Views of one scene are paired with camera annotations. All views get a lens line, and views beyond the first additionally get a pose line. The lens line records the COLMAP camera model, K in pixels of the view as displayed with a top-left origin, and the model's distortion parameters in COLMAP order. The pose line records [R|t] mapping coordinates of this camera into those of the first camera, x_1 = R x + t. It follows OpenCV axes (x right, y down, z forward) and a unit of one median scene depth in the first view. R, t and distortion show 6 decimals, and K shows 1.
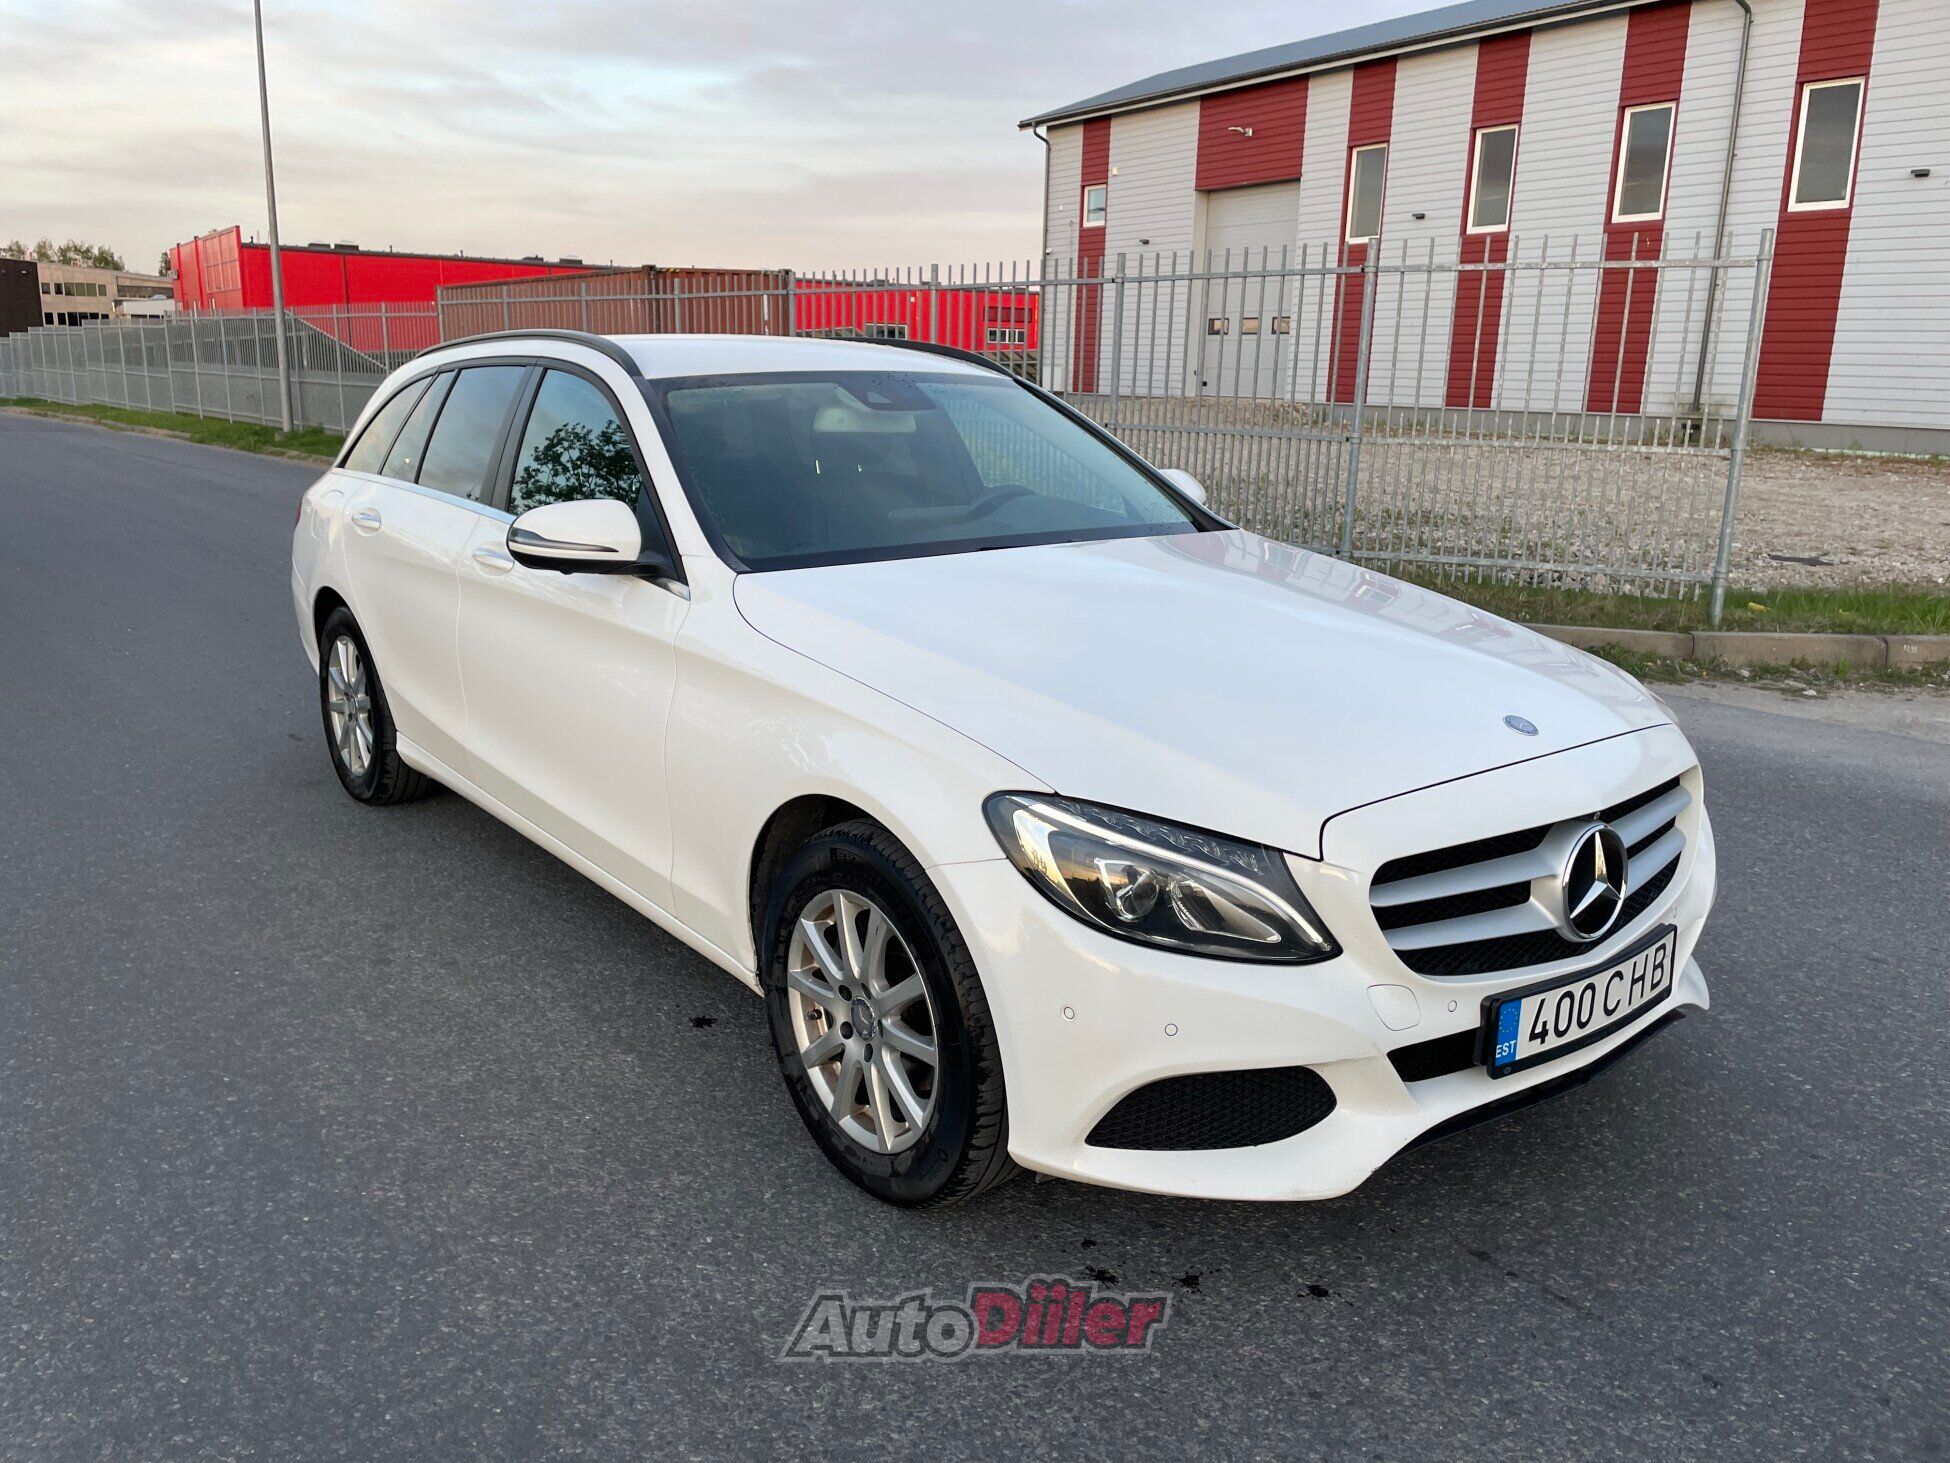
lens RADIAL K [[1525.1, 0, 975.0], [0, 1525.1, 703.6], [0, 0, 1]] dist [0.122771, -0.176346]
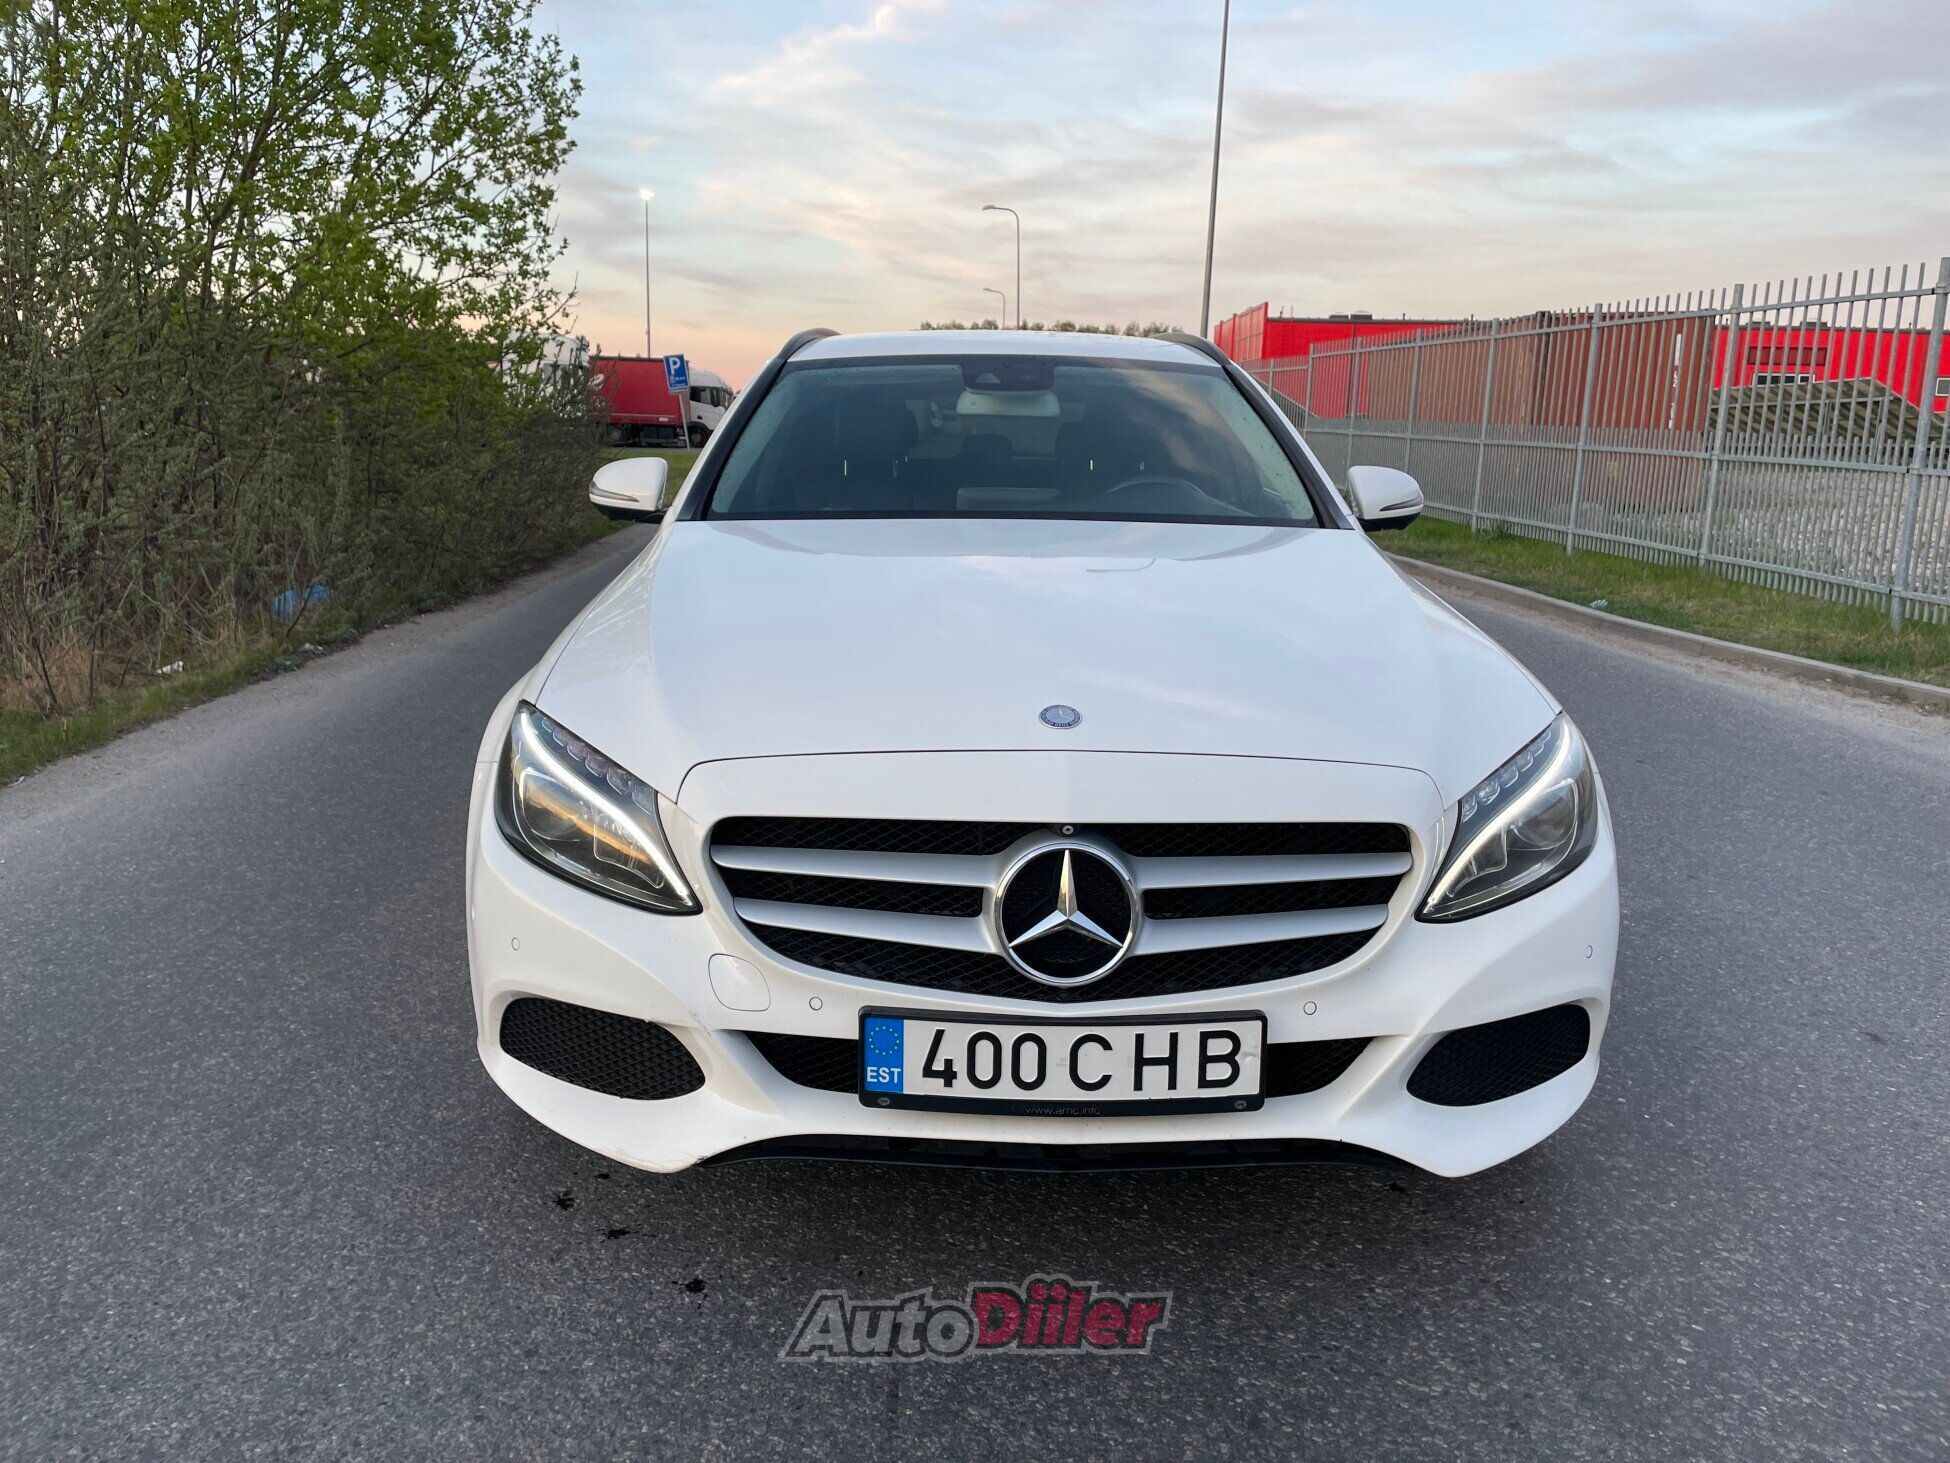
lens RADIAL K [[1525.1, 0, 975.0], [0, 1525.1, 703.6], [0, 0, 1]] dist [0.122771, -0.176346]
pose [[0.785400, 0.116935, -0.607843, 0.841337], [-0.143589, 0.989626, 0.004850, 0.010243], [0.602104, 0.083470, 0.794043, 0.334496]]
